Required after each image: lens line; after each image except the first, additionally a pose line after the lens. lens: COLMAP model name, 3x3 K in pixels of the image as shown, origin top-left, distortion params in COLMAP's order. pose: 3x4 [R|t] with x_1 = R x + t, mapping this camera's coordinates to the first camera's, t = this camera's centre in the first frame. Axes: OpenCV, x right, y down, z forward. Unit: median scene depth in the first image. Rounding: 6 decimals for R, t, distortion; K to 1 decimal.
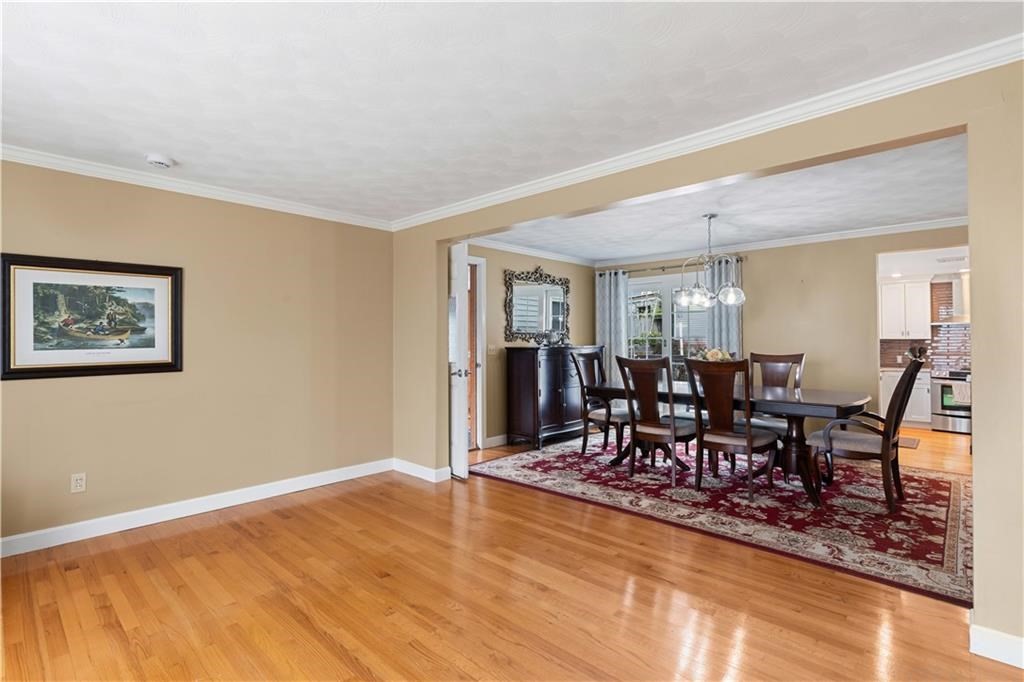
lens RADIAL K [[489.4, 0, 512.0], [0, 489.4, 341.0], [0, 0, 1]] dist [0.001511, 0.000337]
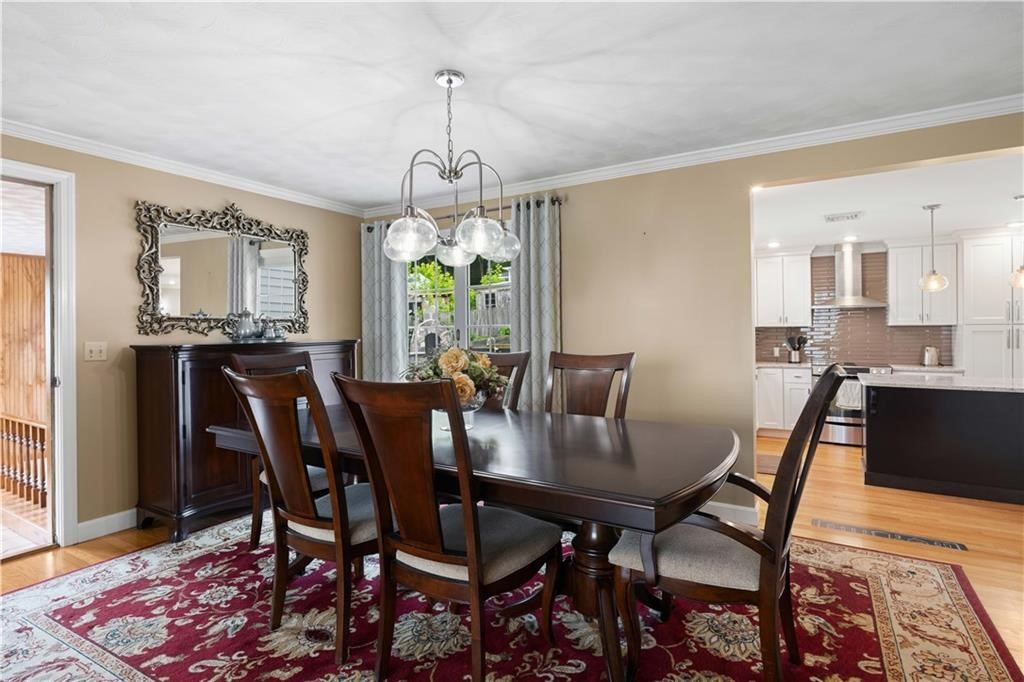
lens RADIAL K [[505.6, 0, 512.0], [0, 505.6, 341.0], [0, 0, 1]] dist [0.003740, 0.000469]
pose [[0.980523, -0.011625, 0.196060, 0.372021], [0.008211, 0.999800, 0.018220, 0.001343], [-0.196233, -0.016256, 0.980423, 0.496983]]
